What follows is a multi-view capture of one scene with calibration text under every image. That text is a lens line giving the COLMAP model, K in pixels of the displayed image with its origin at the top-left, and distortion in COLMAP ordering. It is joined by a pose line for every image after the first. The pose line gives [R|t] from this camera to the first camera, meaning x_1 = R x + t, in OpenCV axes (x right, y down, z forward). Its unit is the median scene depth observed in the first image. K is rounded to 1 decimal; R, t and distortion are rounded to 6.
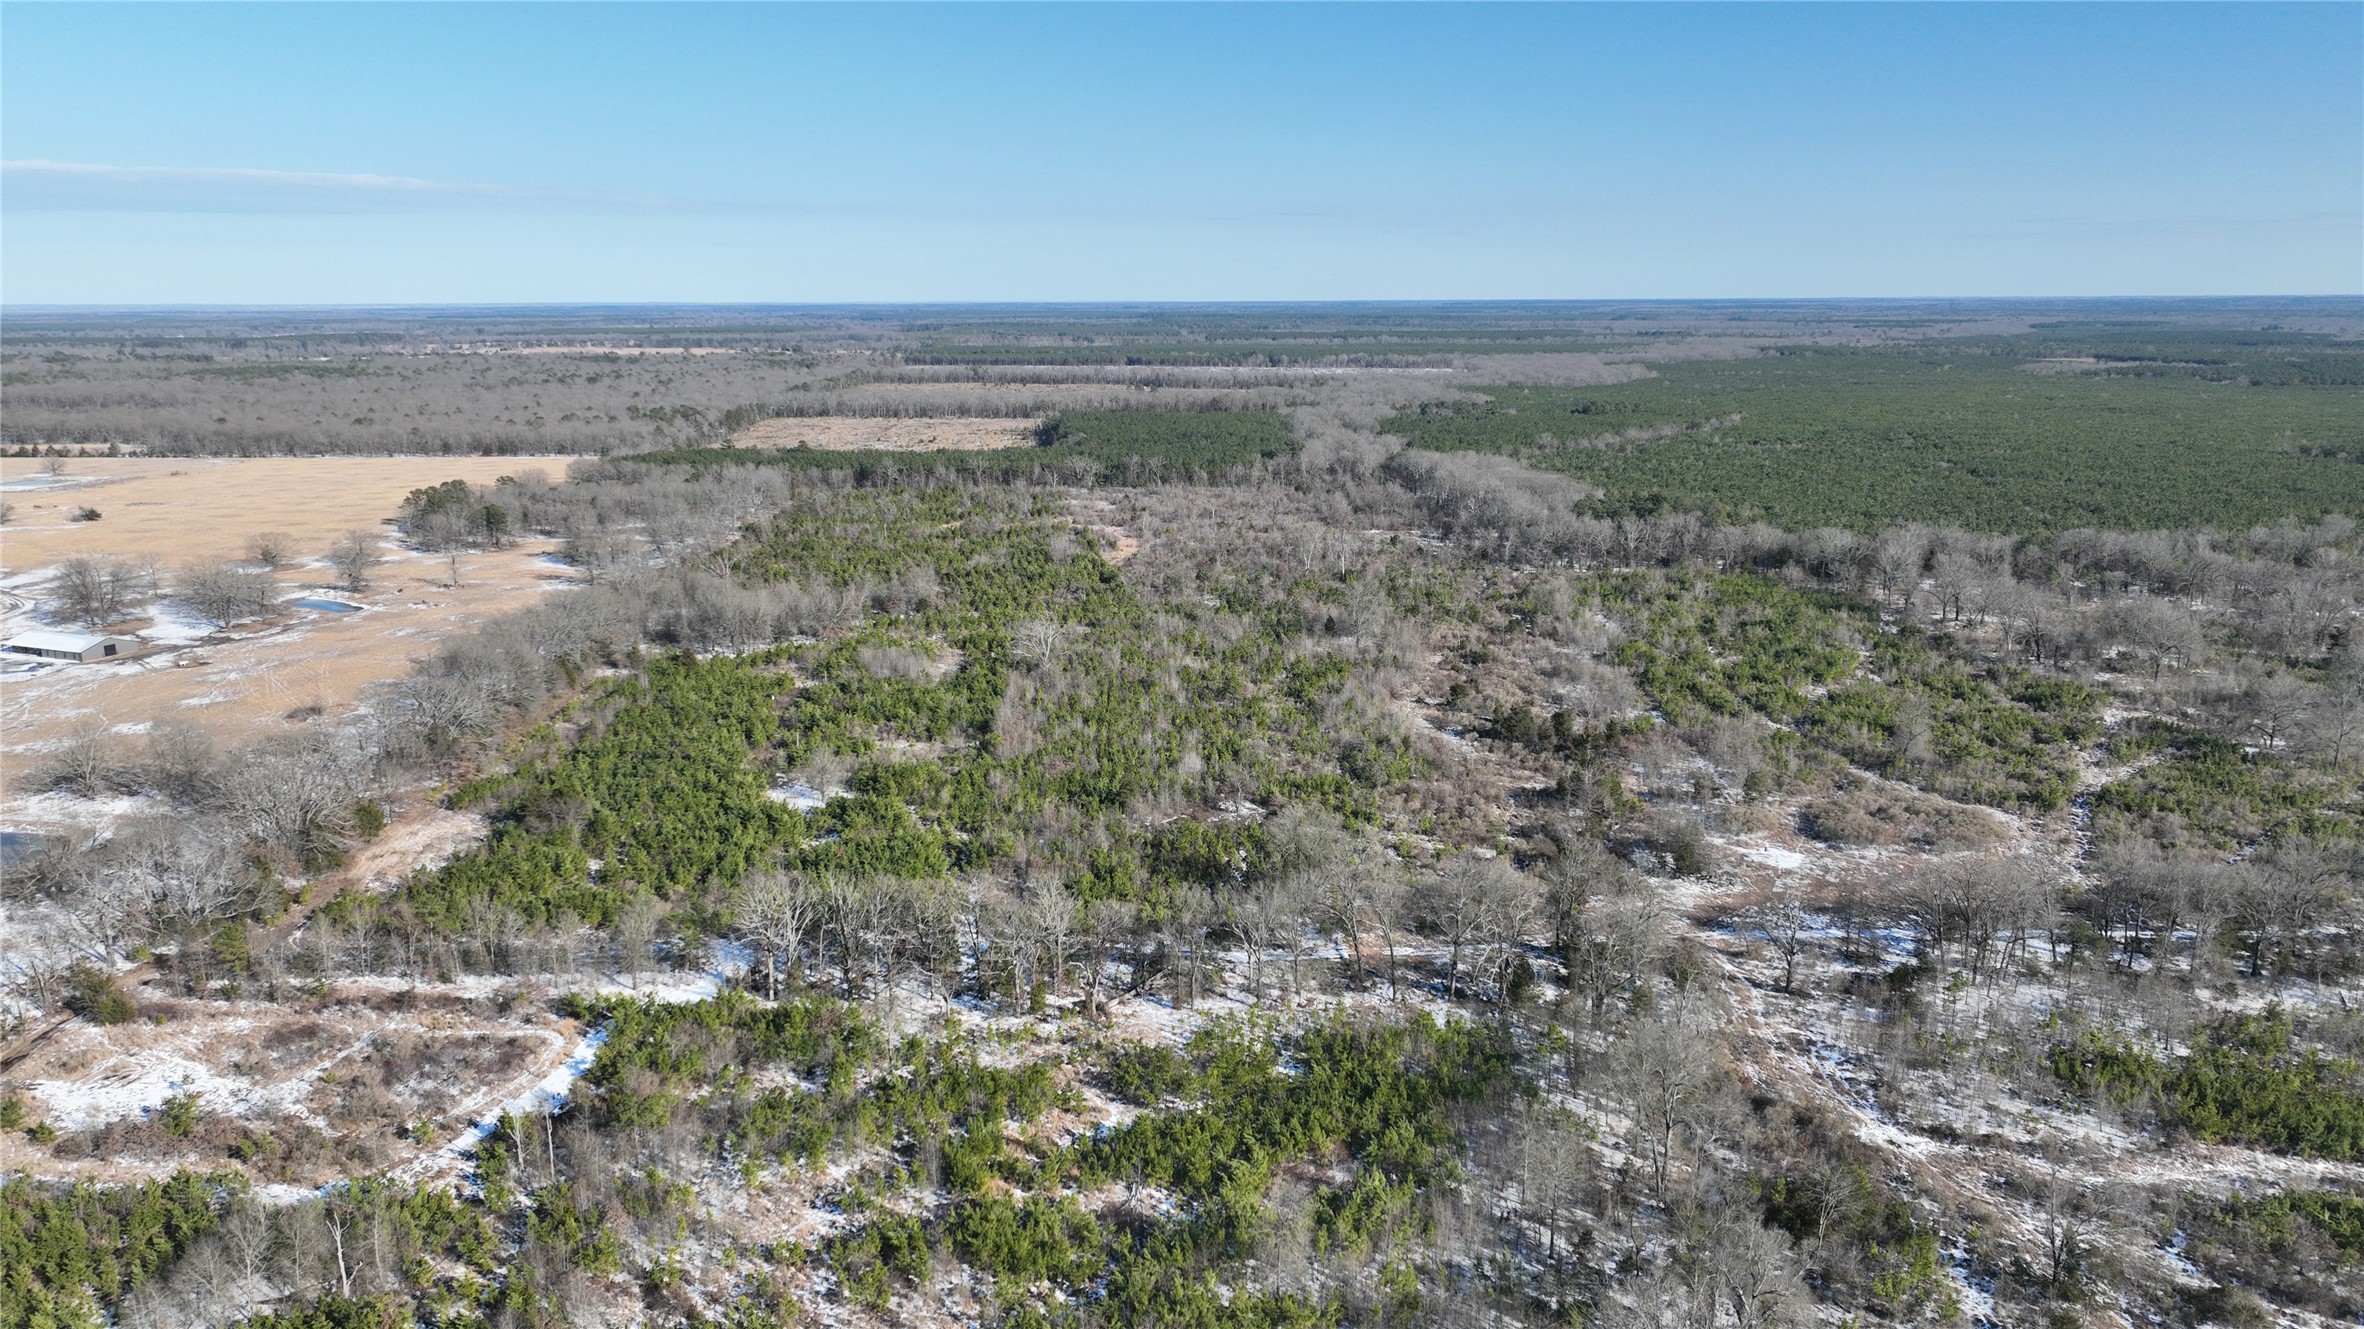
lens RADIAL K [[1661.3, 0, 1181.0], [0, 1661.3, 661.7], [0, 0, 1]] dist [-0.001821, 0.017524]
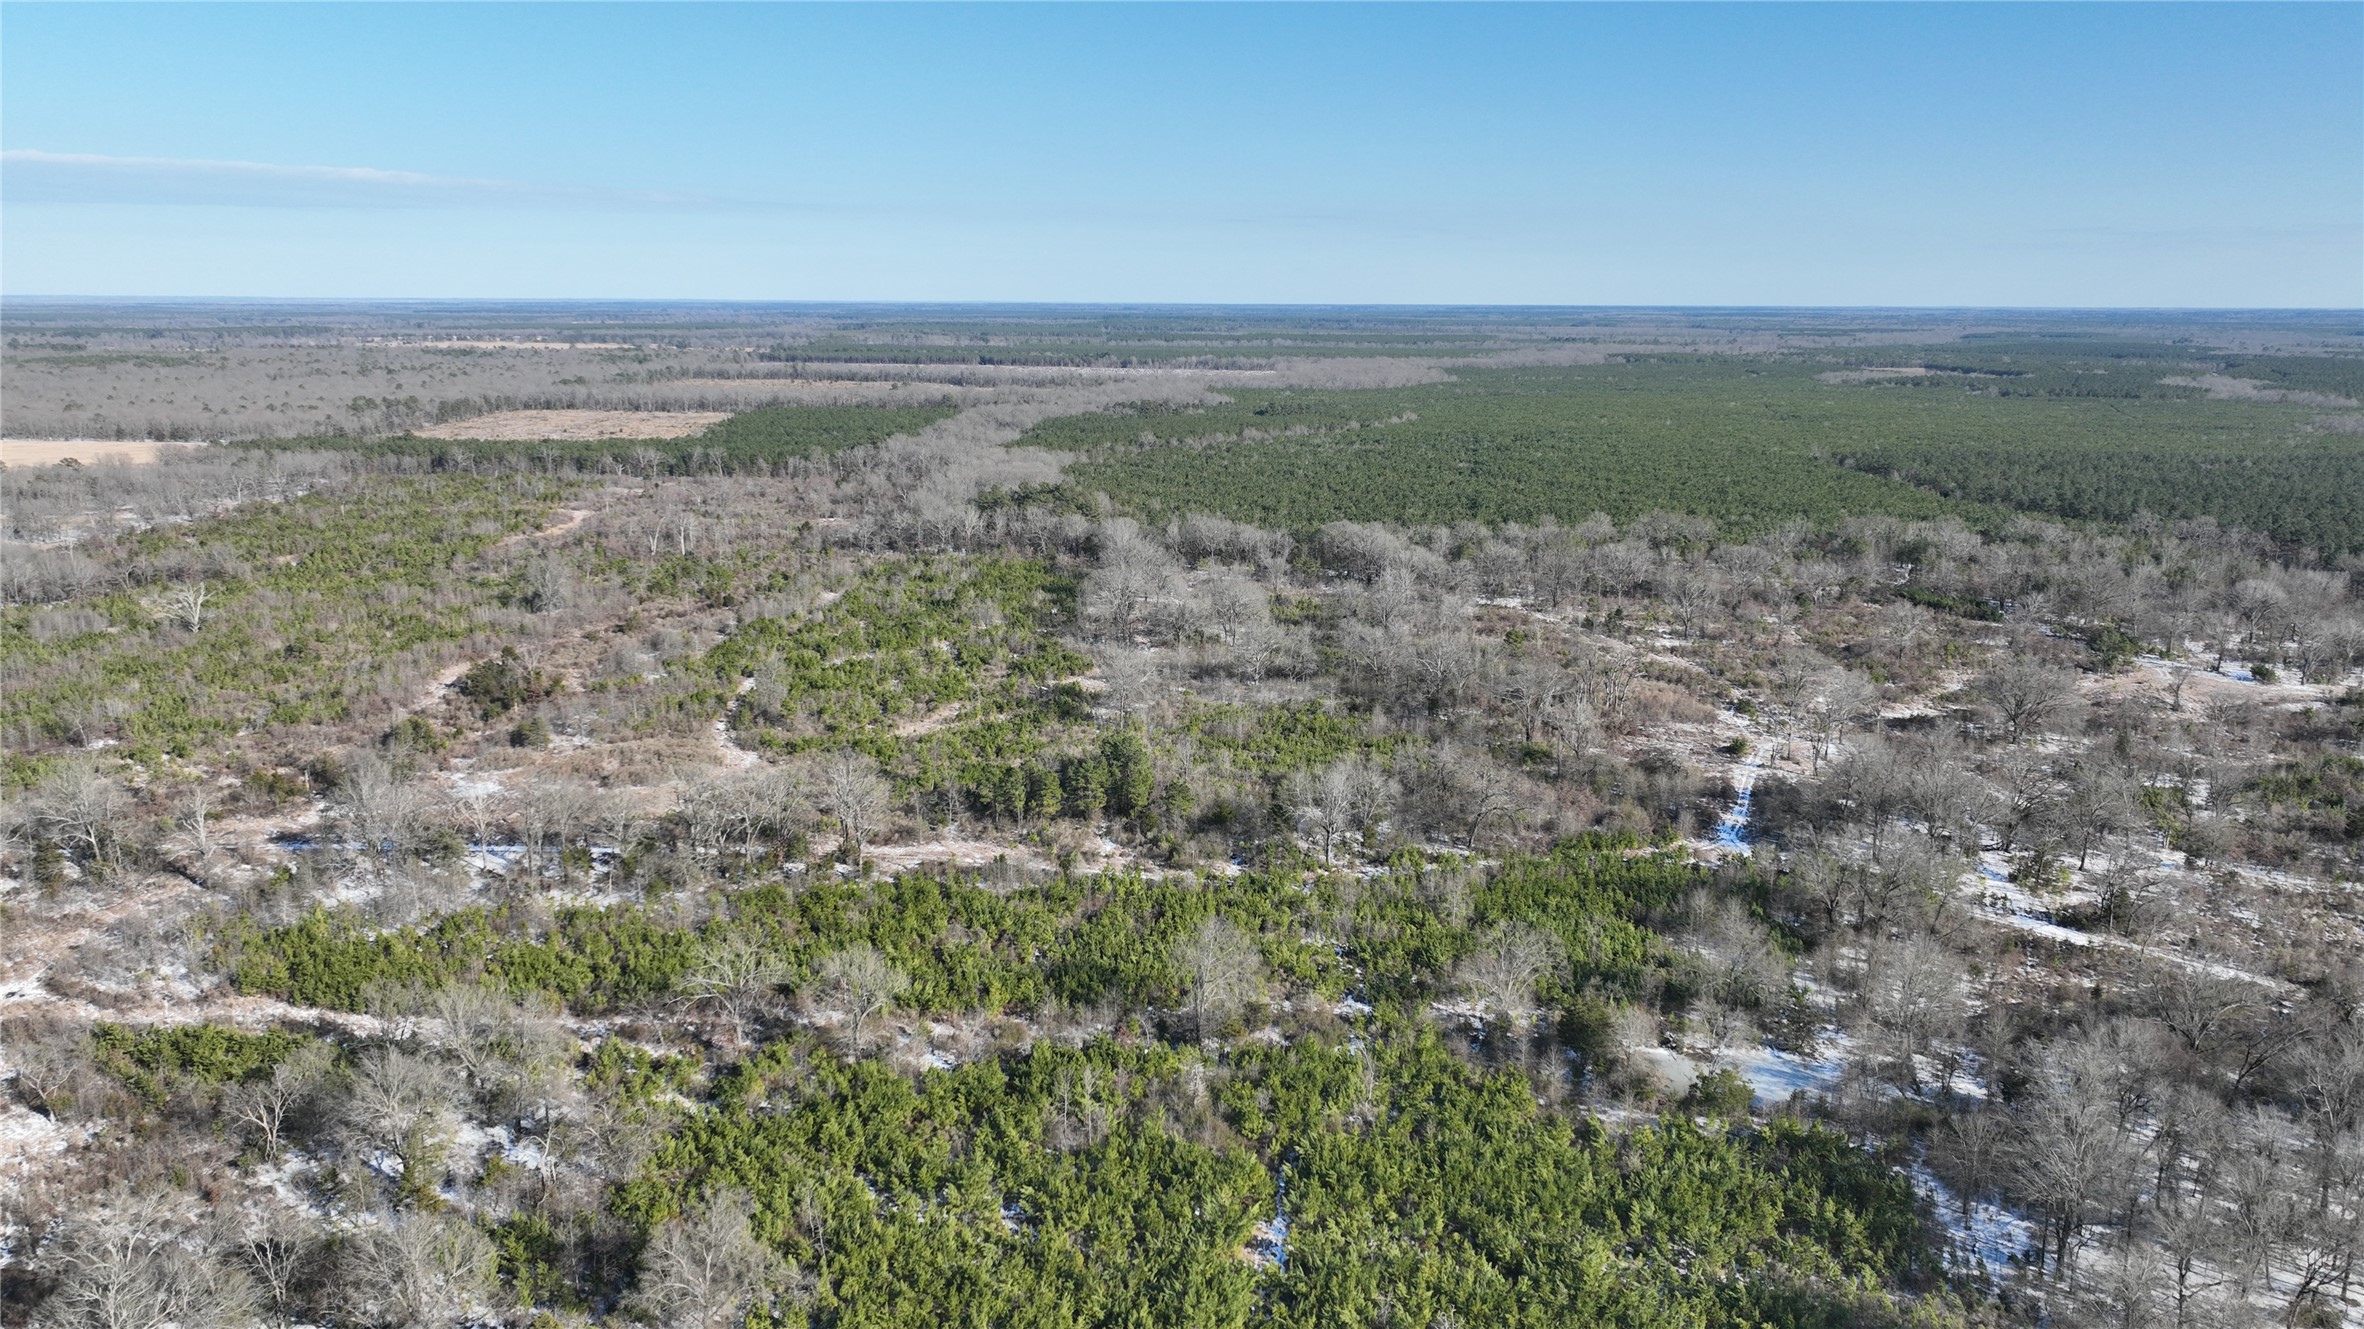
lens RADIAL K [[1661.3, 0, 1177.2], [0, 1661.3, 660.0], [0, 0, 1]] dist [-0.001821, 0.017524]
pose [[0.999900, 0.012491, -0.006694, 0.159919], [-0.012509, 0.999918, -0.002565, 0.003230], [0.006662, 0.002649, 0.999974, -0.011863]]
